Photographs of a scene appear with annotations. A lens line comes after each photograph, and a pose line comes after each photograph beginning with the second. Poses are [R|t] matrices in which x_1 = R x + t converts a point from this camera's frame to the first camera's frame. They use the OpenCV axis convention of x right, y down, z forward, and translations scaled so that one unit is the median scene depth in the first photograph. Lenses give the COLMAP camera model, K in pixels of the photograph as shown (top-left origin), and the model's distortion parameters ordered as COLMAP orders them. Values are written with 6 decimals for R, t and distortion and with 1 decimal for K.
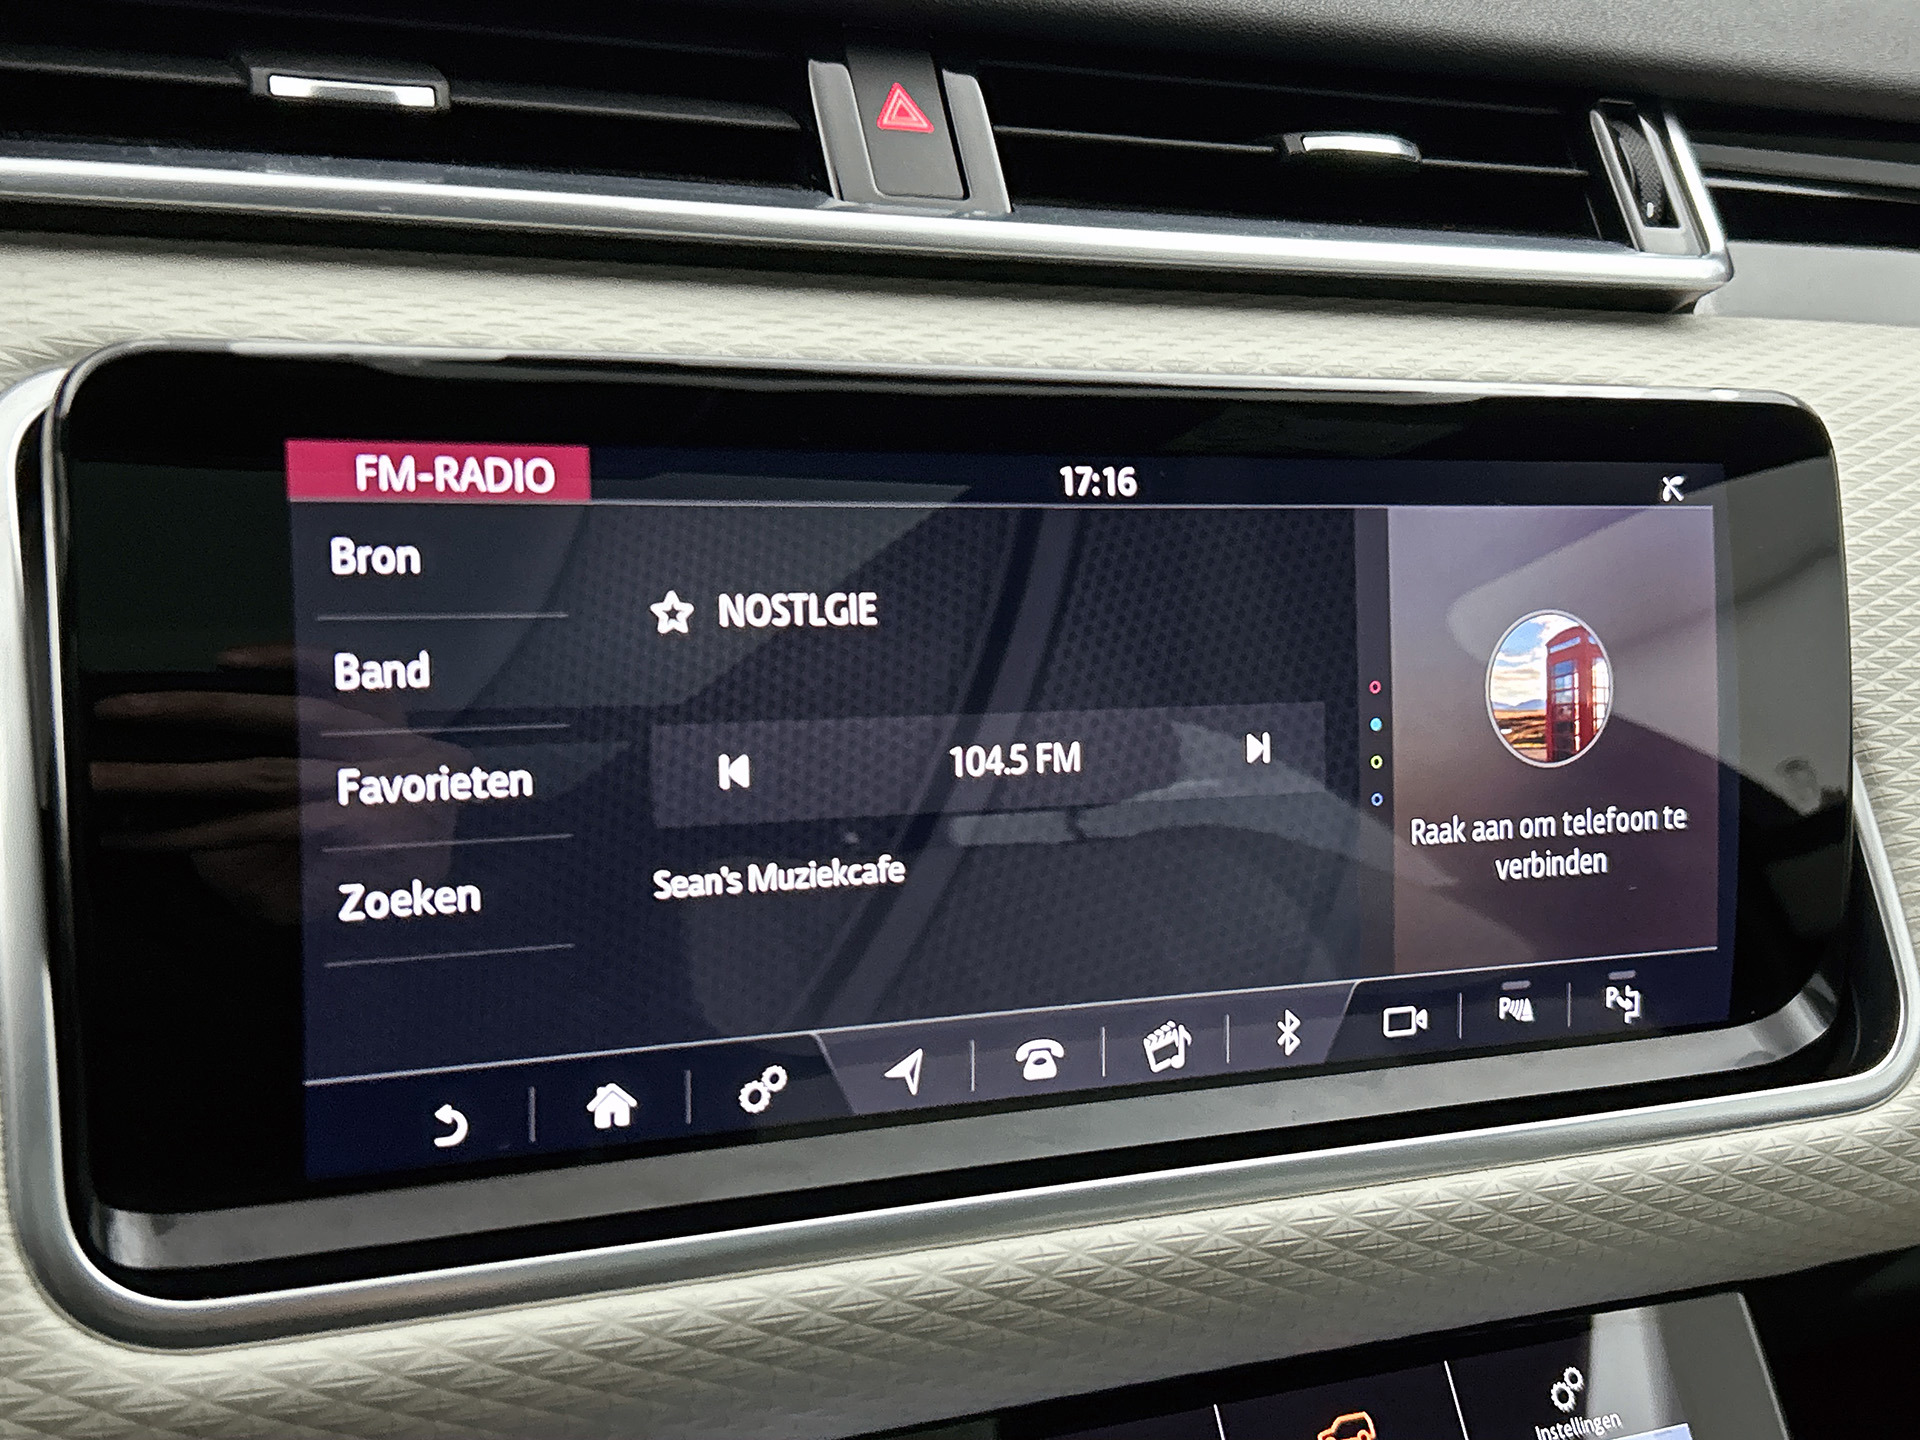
lens RADIAL K [[2288.8, 0, 978.9], [0, 2288.8, 713.6], [0, 0, 1]] dist [0.009348, 0.000000]
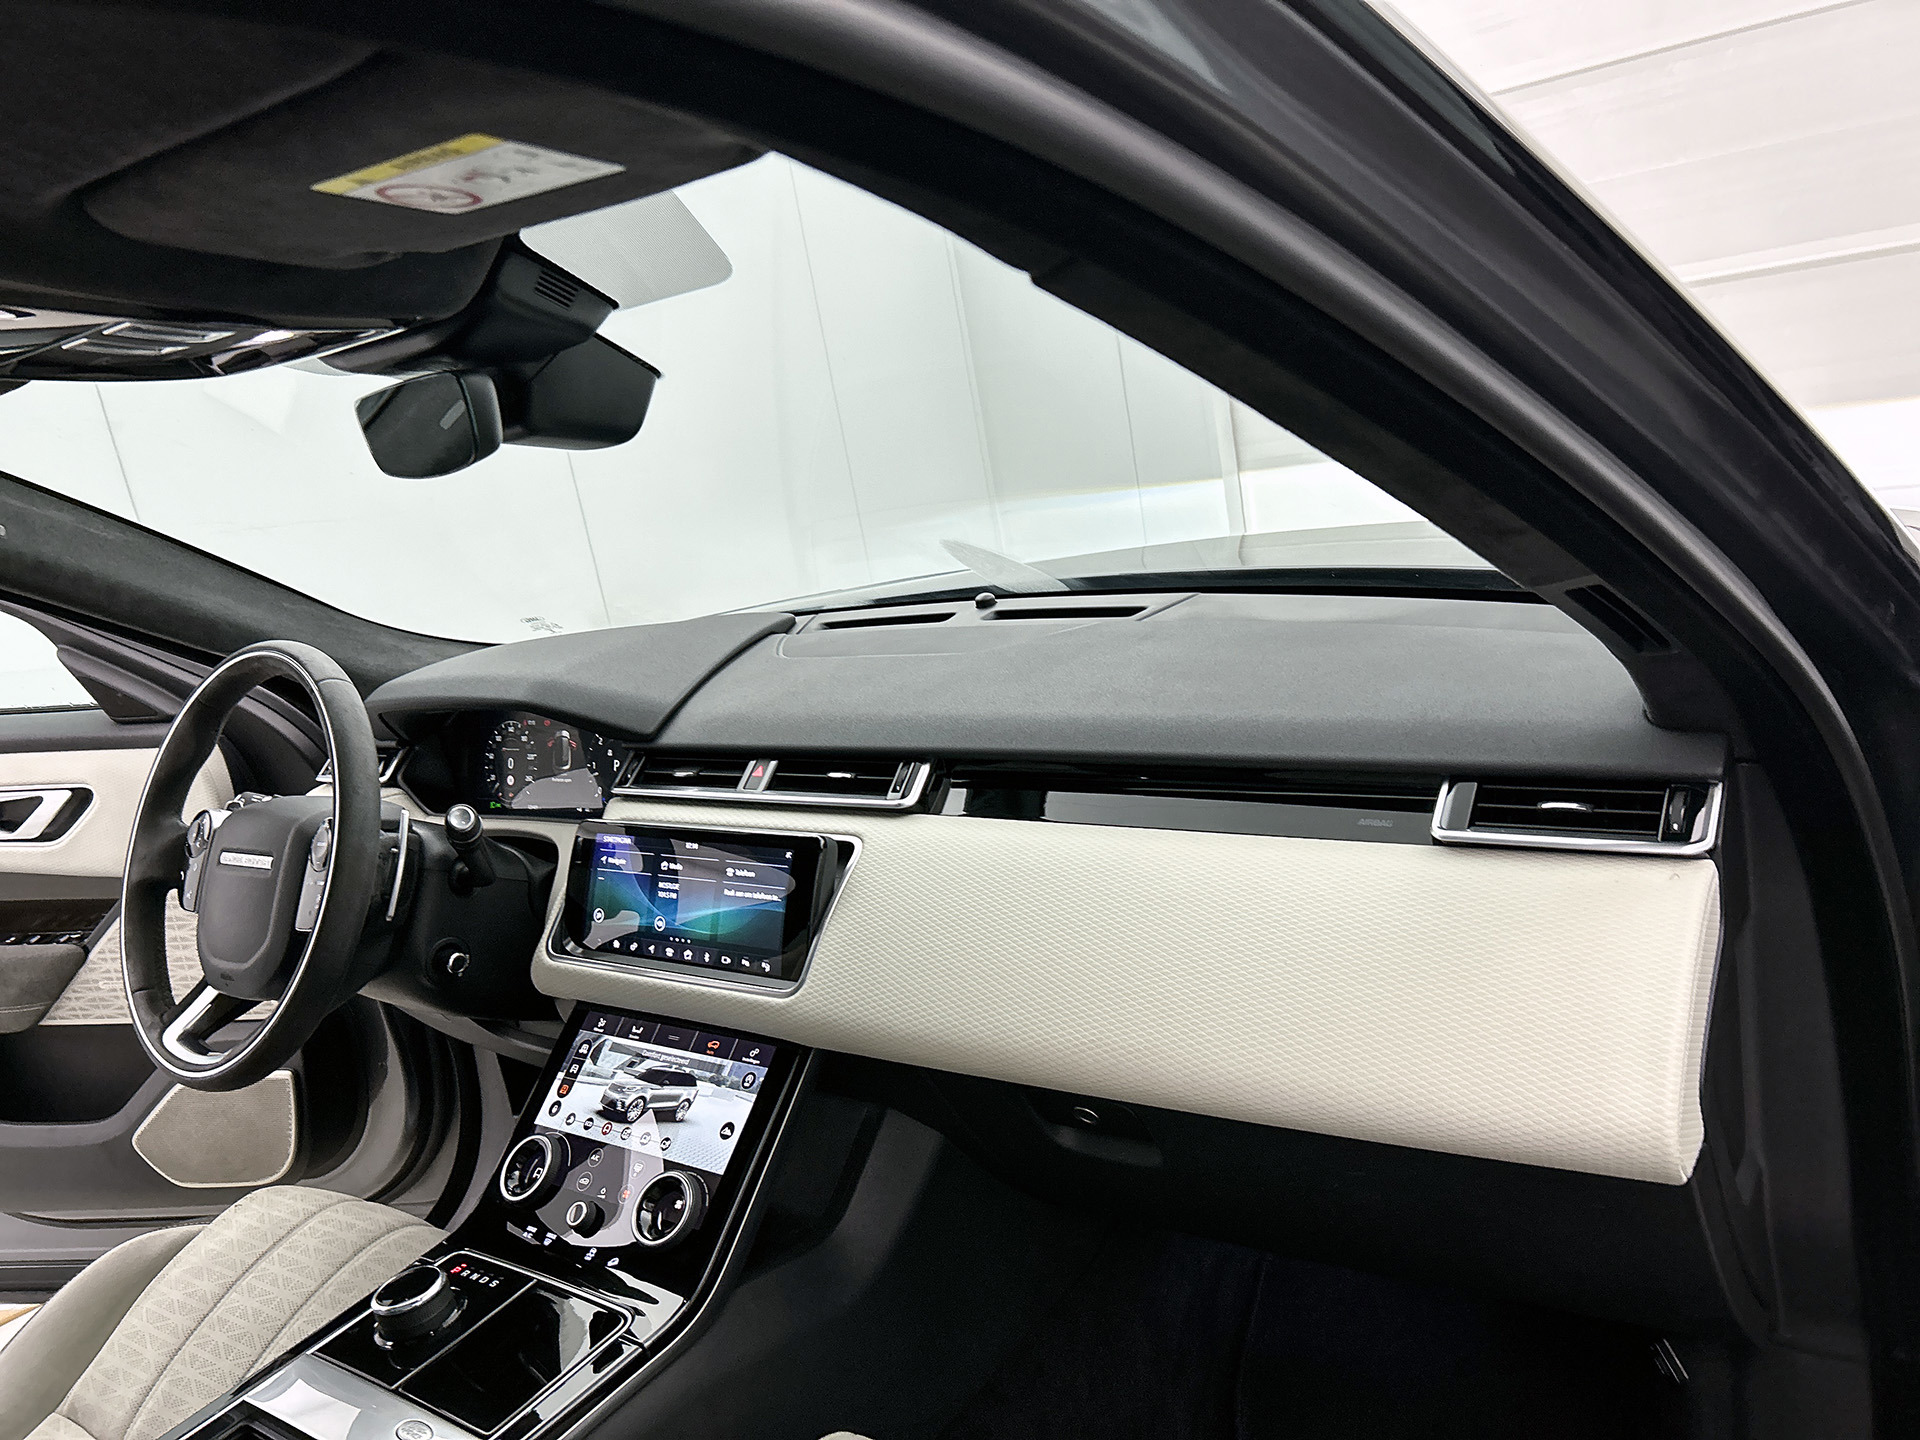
lens RADIAL K [[1452.4, 0, 964.6], [0, 1452.4, 723.2], [0, 0, 1]] dist [0.021474, -0.038273]
pose [[0.481997, -0.026760, -0.875764, 3.156945], [-0.139050, 0.984530, -0.106613, -0.102636], [0.865069, 0.173162, 0.470820, -0.108688]]
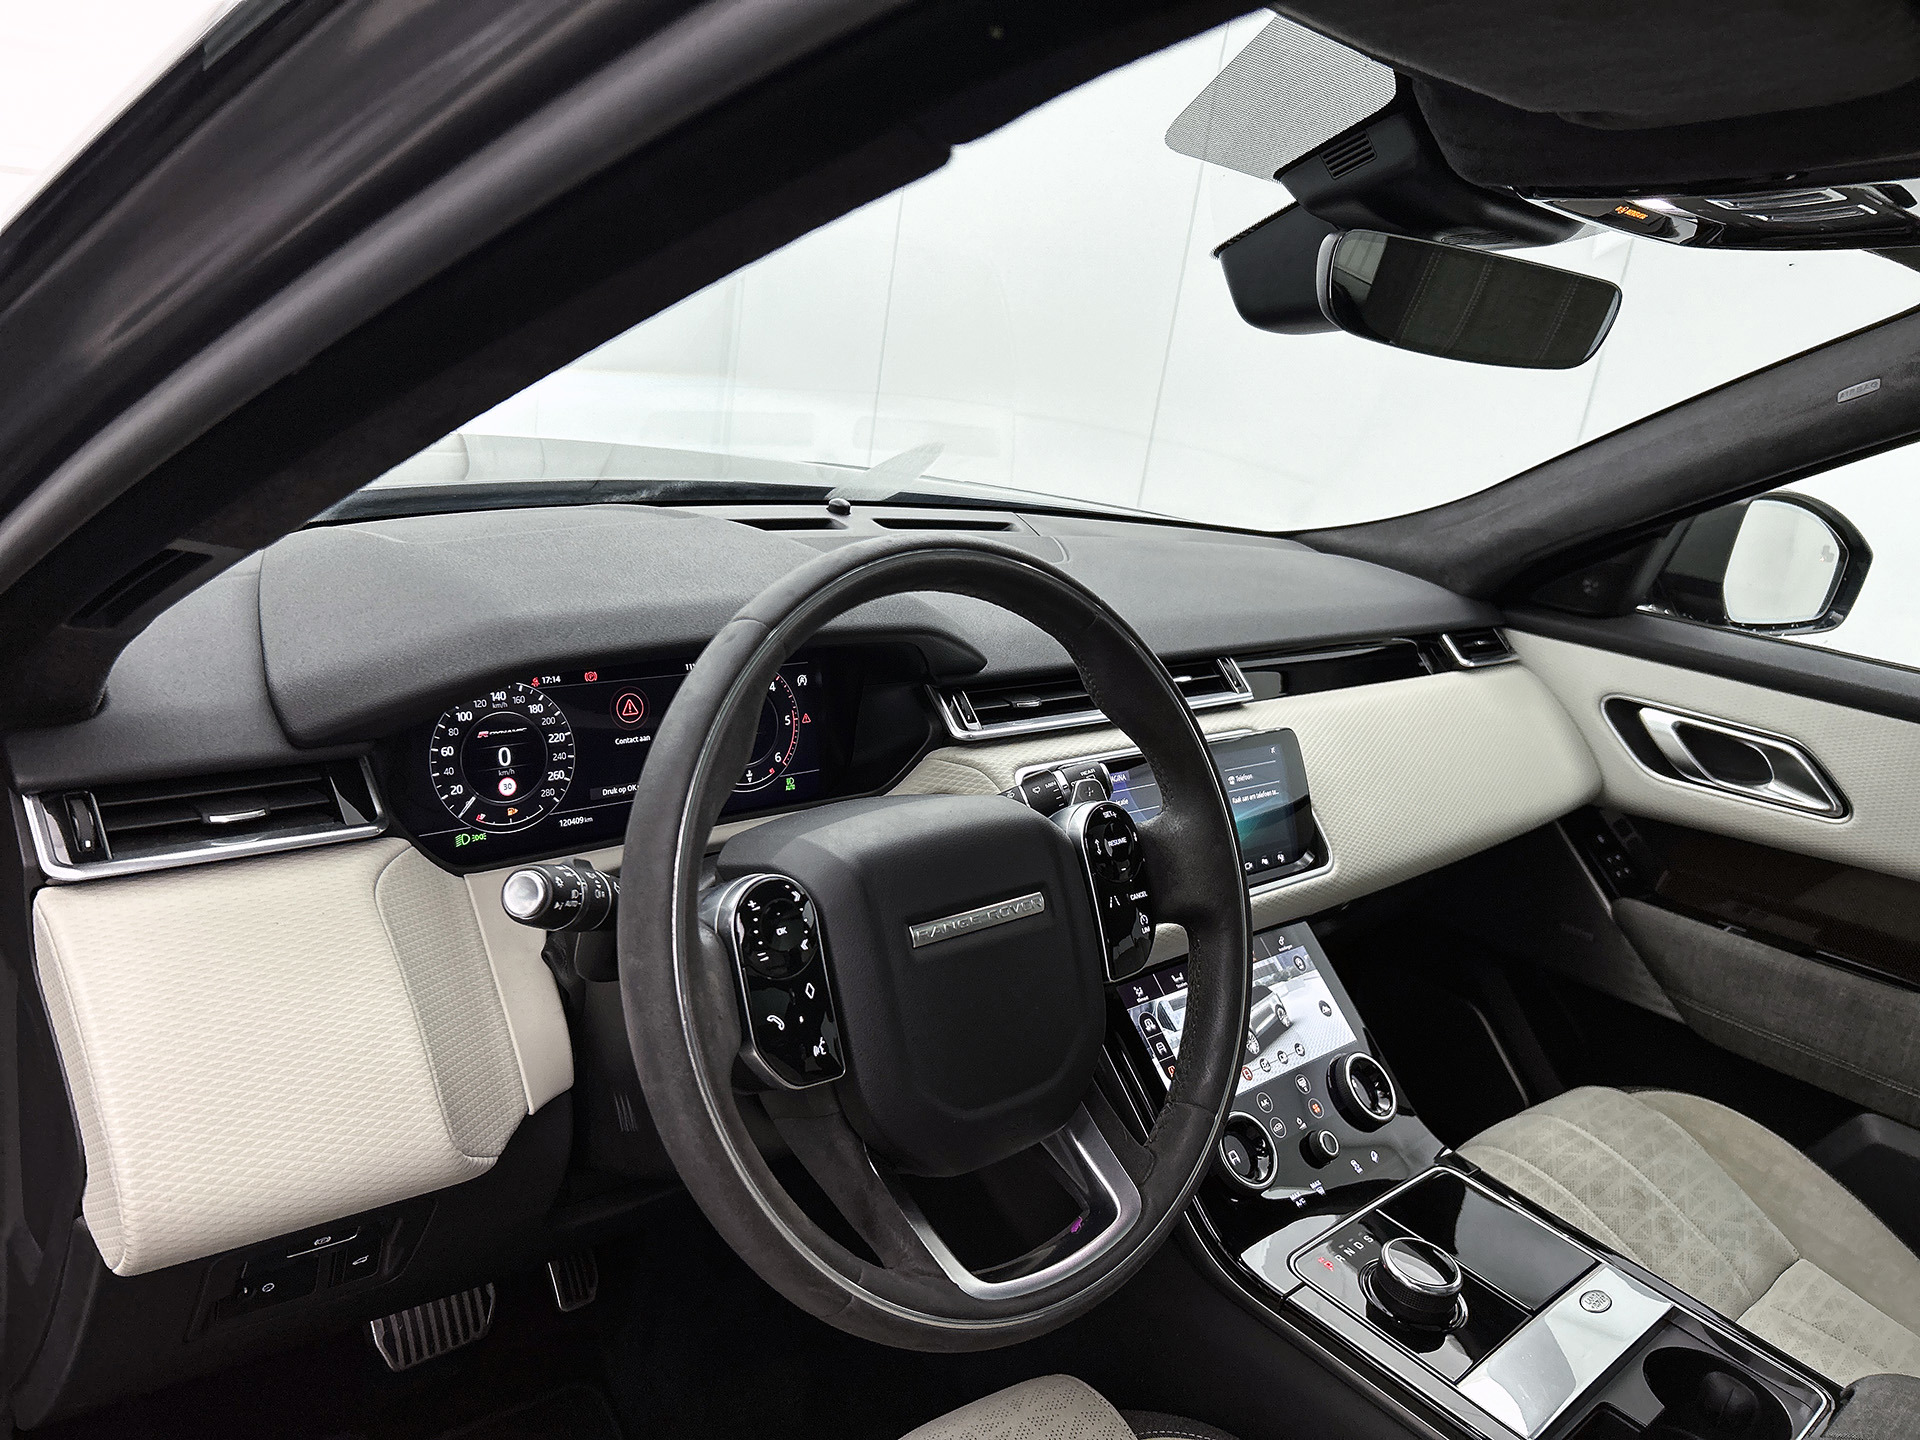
lens RADIAL K [[1452.4, 0, 958.9], [0, 1452.4, 726.9], [0, 0, 1]] dist [0.021474, -0.038273]
pose [[0.940996, -0.112166, 0.319289, -1.349319], [0.138604, 0.988452, -0.061247, -0.052936], [-0.308733, 0.101888, 0.945676, -1.769159]]
